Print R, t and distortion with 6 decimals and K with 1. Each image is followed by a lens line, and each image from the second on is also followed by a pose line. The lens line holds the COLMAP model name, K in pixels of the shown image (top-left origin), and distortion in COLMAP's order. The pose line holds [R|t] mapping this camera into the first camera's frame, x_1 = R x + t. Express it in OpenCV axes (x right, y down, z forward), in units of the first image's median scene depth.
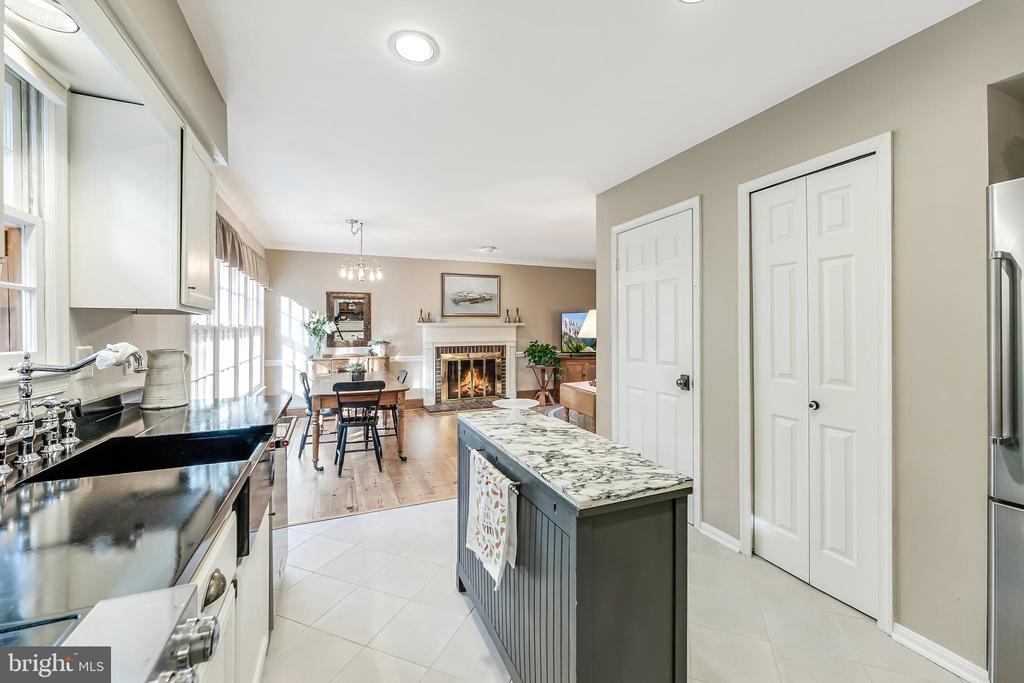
lens RADIAL K [[415.4, 0, 517.6], [0, 415.4, 326.2], [0, 0, 1]] dist [0.000957, -0.000008]
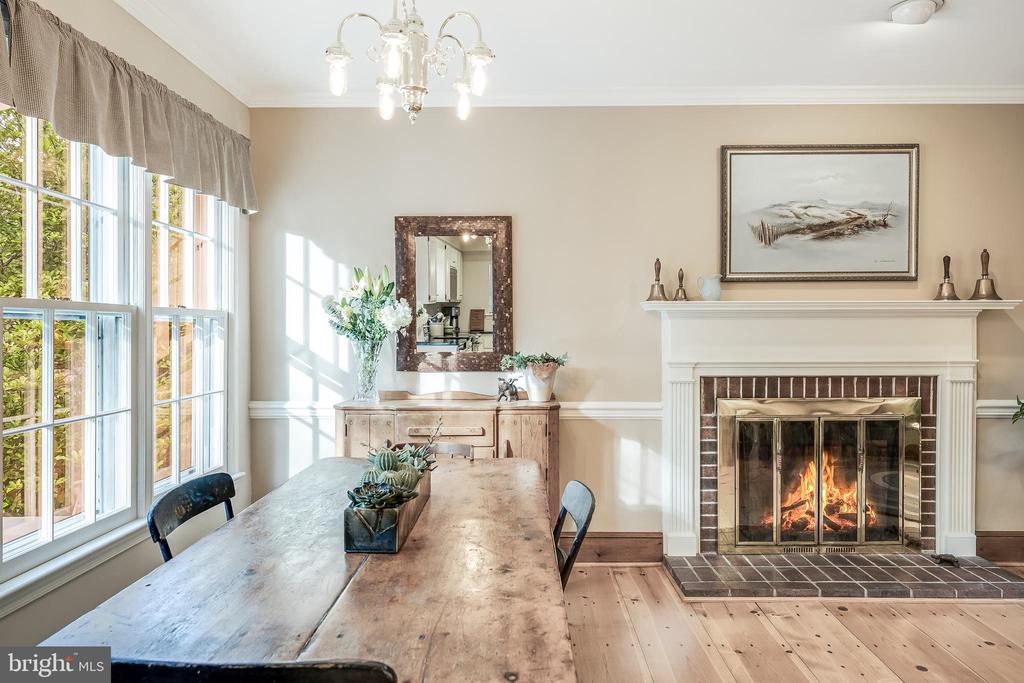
lens RADIAL K [[682.9, 0, 514.9], [0, 682.9, 339.2], [0, 0, 1]] dist [-0.003824, -0.001228]
pose [[0.908138, 0.006919, -0.418613, -0.107777], [-0.000212, 0.999871, 0.016066, 0.012331], [0.418670, -0.014502, 0.908023, 0.461026]]
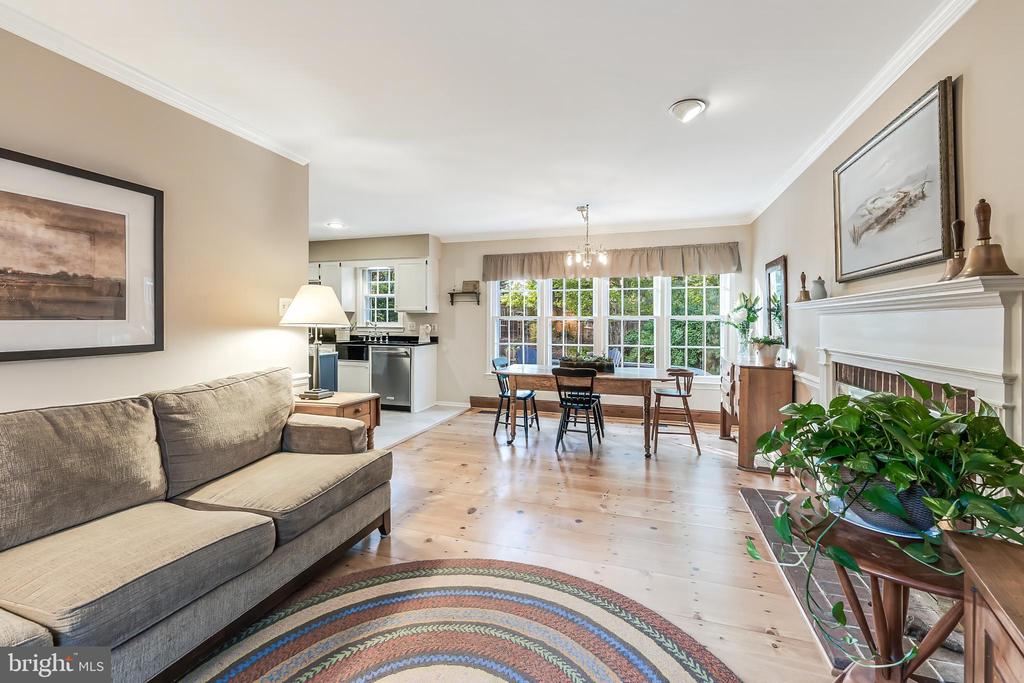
lens RADIAL K [[421.7, 0, 516.8], [0, 421.7, 322.4], [0, 0, 1]] dist [0.000383, -0.000041]
pose [[-0.665870, -0.000453, -0.746068, 0.306971], [0.000429, 0.999999, -0.000990, 0.012847], [0.746068, -0.000979, -0.665869, 1.051624]]
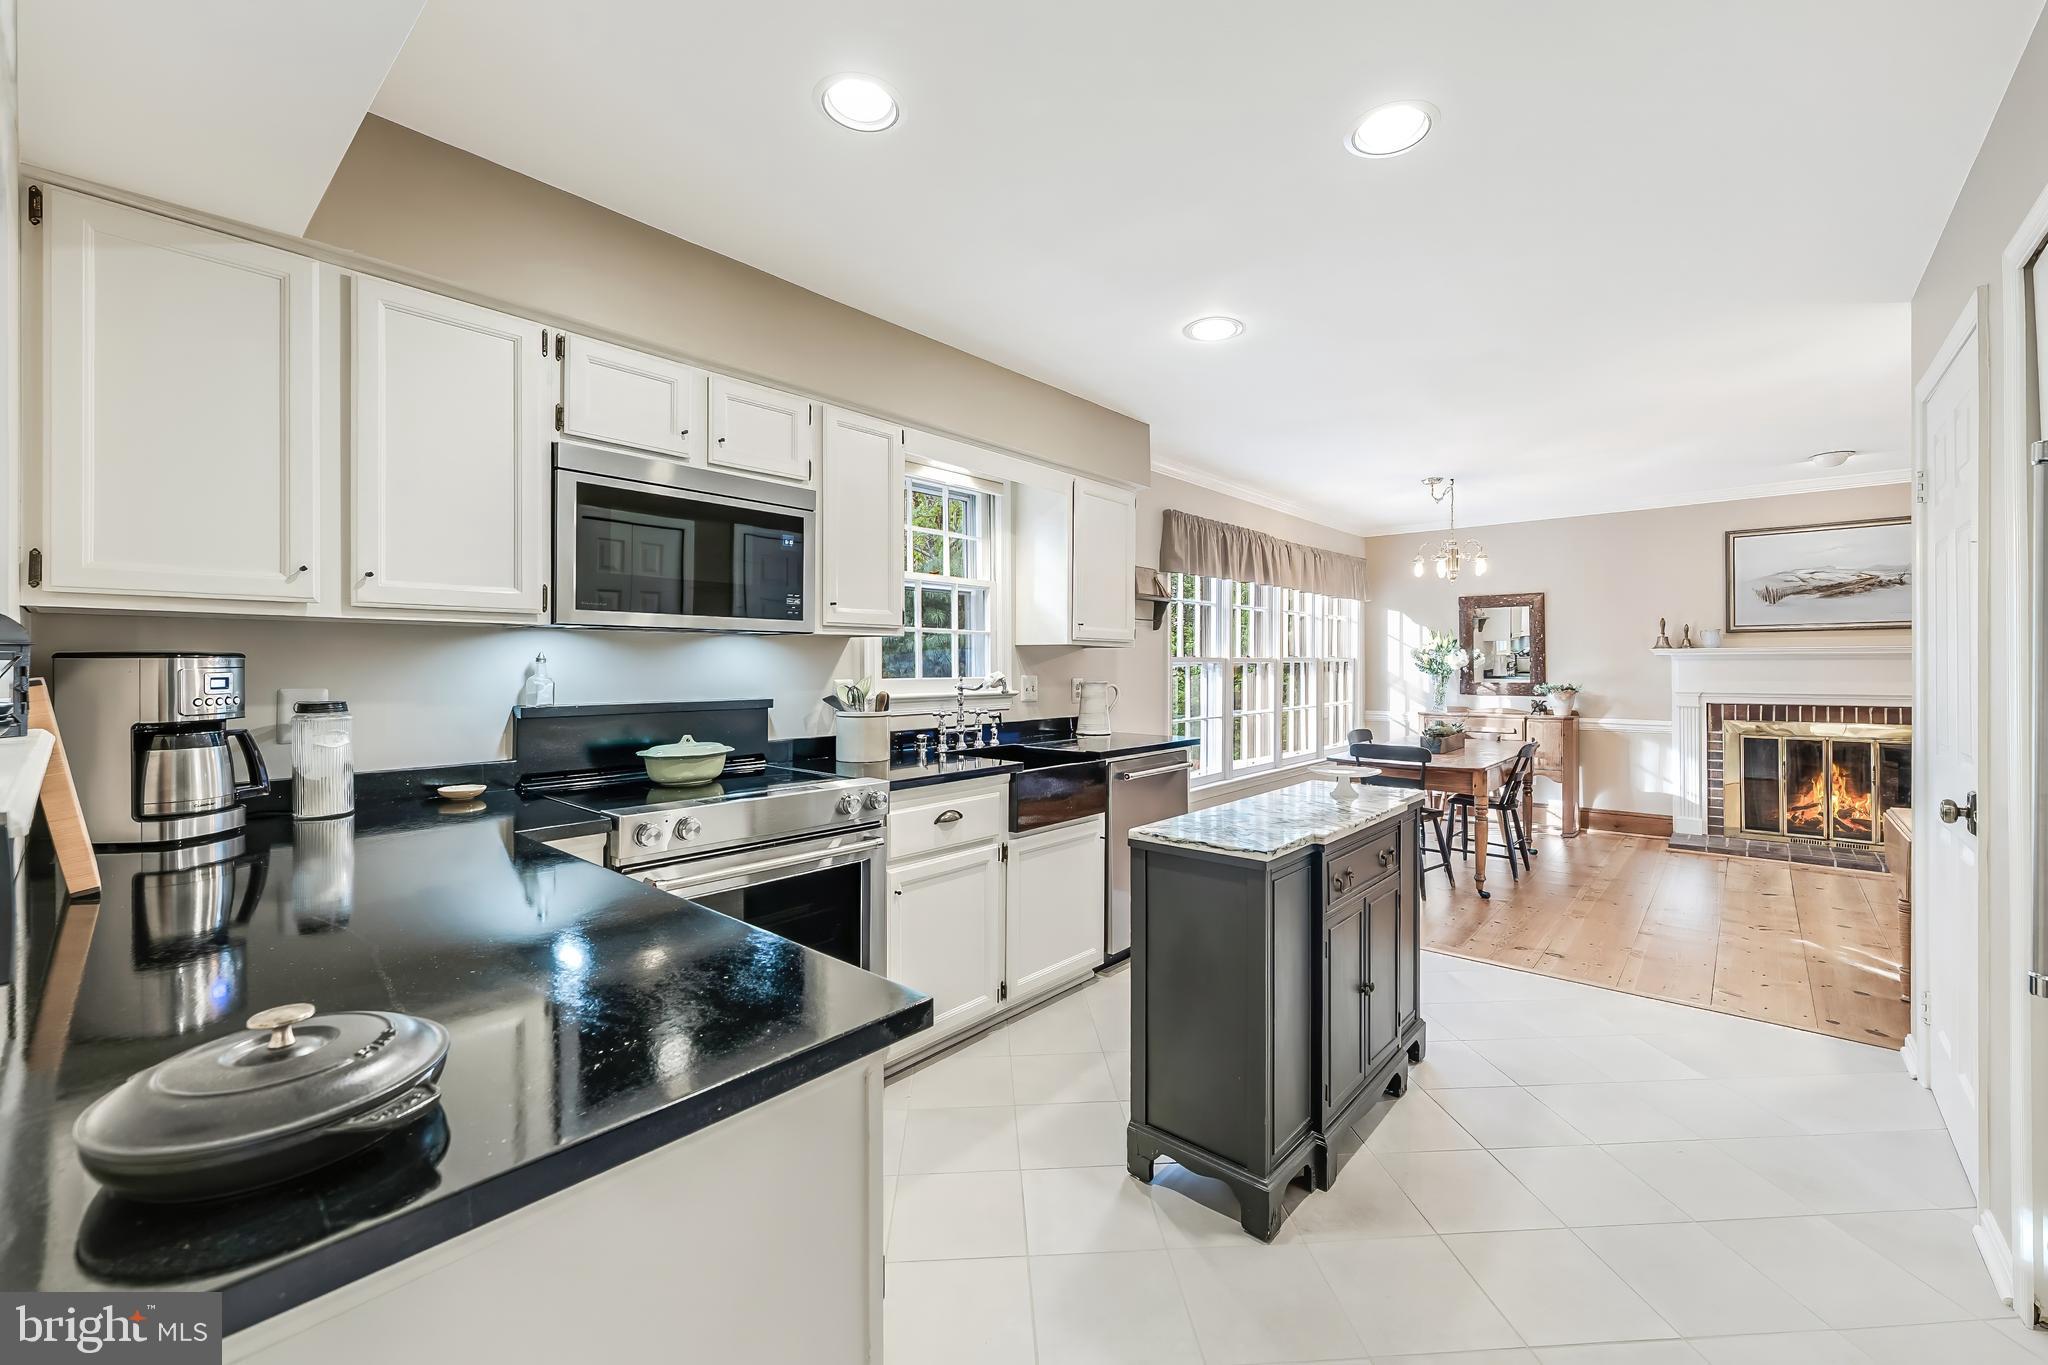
lens RADIAL K [[827.7, 0, 1034.6], [0, 827.7, 663.2], [0, 0, 1]] dist [0.001174, -0.000050]
pose [[0.426442, 0.001271, -0.904514, 0.290929], [0.005621, 0.999976, 0.004055, 0.000166], [0.904498, -0.006813, 0.426424, -0.011476]]
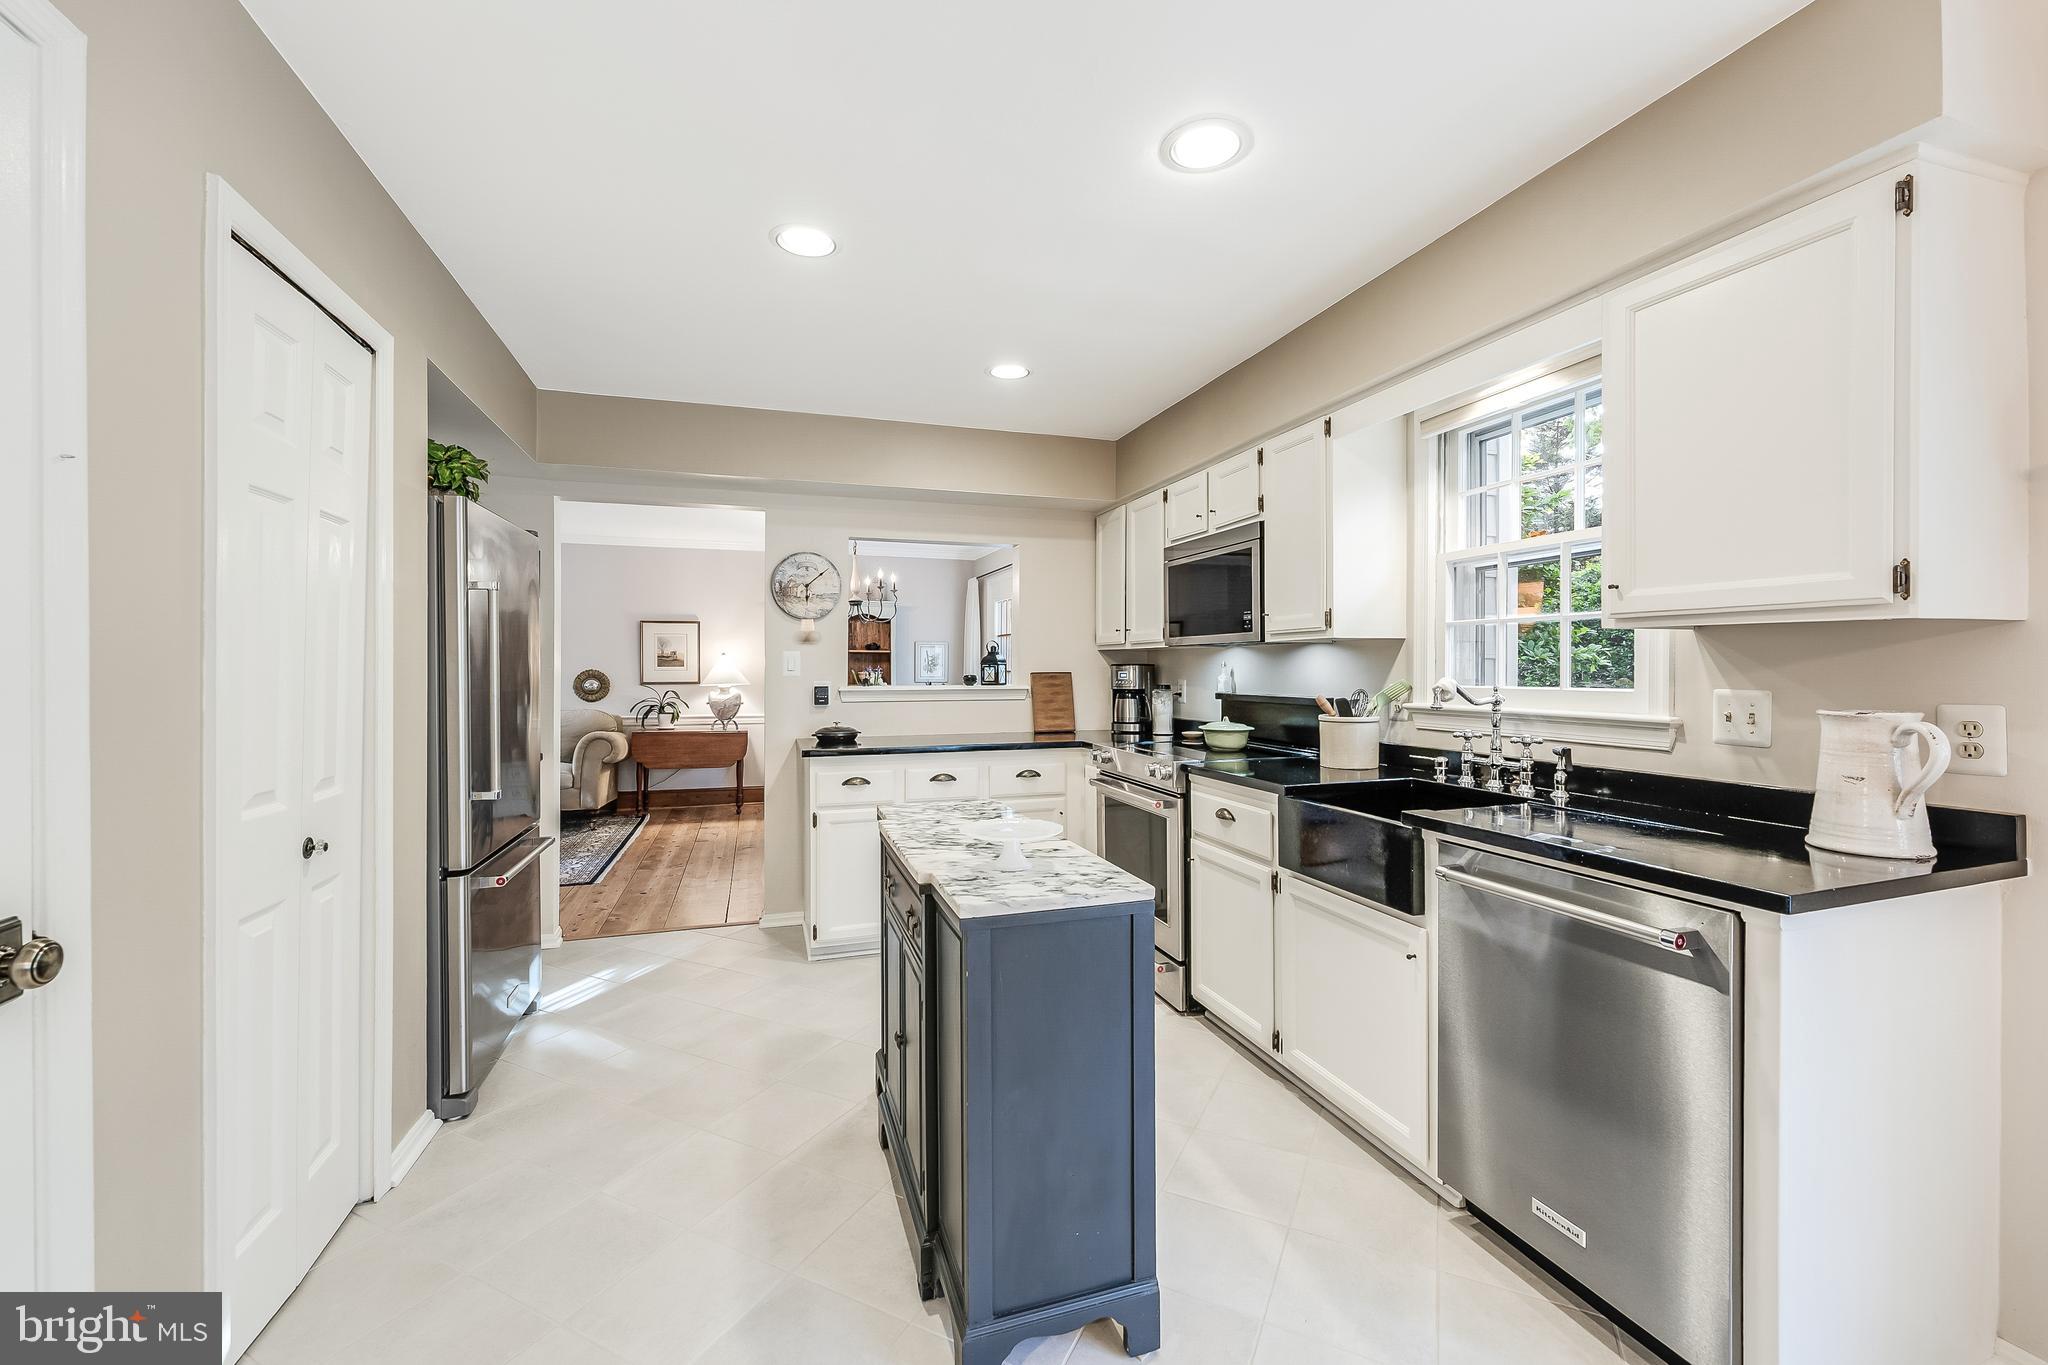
lens RADIAL K [[826.0, 0, 1033.7], [0, 826.0, 677.3], [0, 0, 1]] dist [0.000251, -0.000178]
pose [[-0.995344, 0.004382, 0.096291, -0.033046], [0.004798, 0.999980, 0.004091, 0.004531], [-0.096271, 0.004534, -0.995345, 0.544058]]
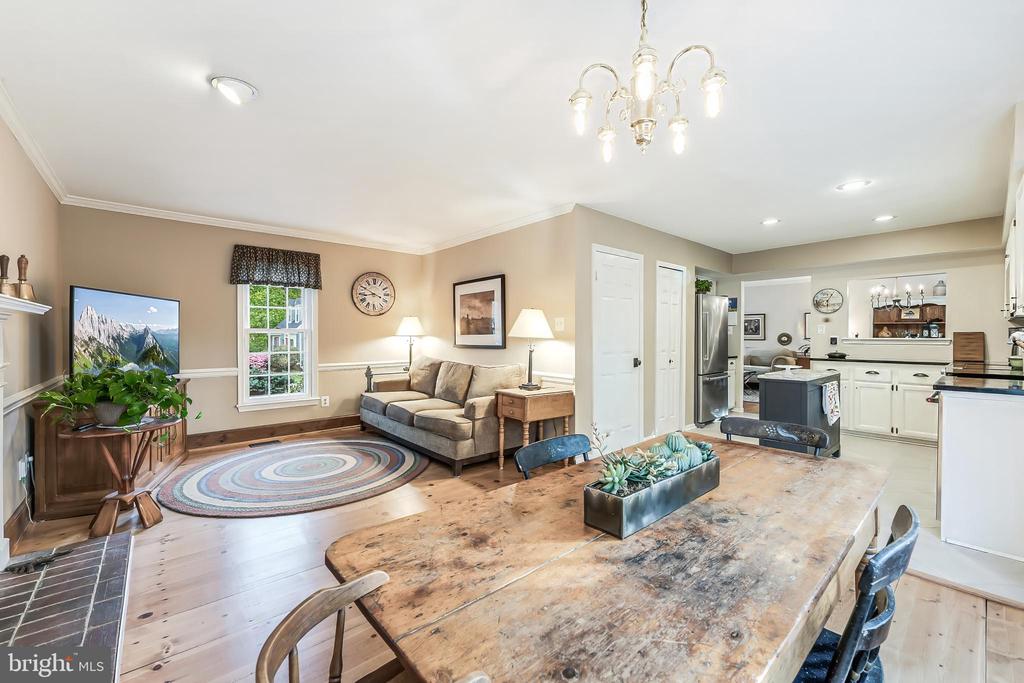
lens RADIAL K [[413.0, 0, 516.9], [0, 413.0, 338.9], [0, 0, 1]] dist [0.000251, -0.000178]
pose [[-0.298622, -0.004994, 0.954359, -0.428165], [-0.004251, 0.999983, 0.003902, 0.015280], [-0.954362, -0.002892, -0.298638, 0.808741]]
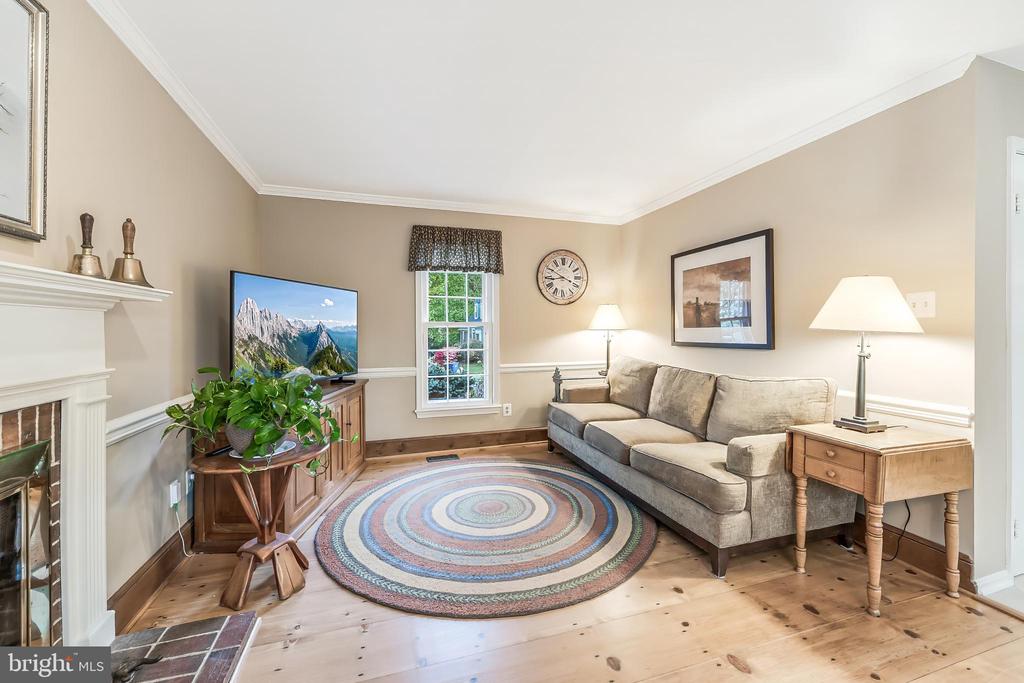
lens RADIAL K [[413.8, 0, 517.3], [0, 413.8, 331.8], [0, 0, 1]] dist [0.001174, -0.000050]
pose [[0.102486, -0.001658, 0.994733, -0.212004], [-0.001176, 0.999998, 0.001788, 0.015679], [-0.994734, -0.001353, 0.102483, 0.839946]]
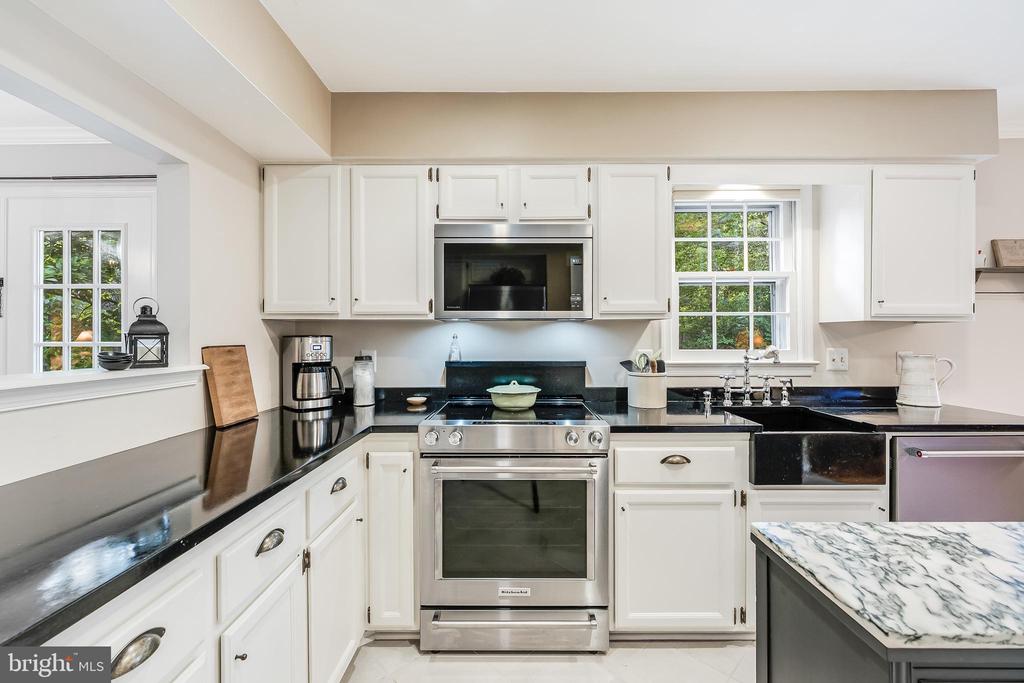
lens RADIAL K [[431.1, 0, 517.1], [0, 431.1, 337.5], [0, 0, 1]] dist [0.001063, -0.000128]
pose [[-0.409690, 0.003530, -0.912218, 0.192407], [0.009301, 0.999957, -0.000308, -0.000141], [0.912178, -0.008611, -0.409705, 0.141586]]
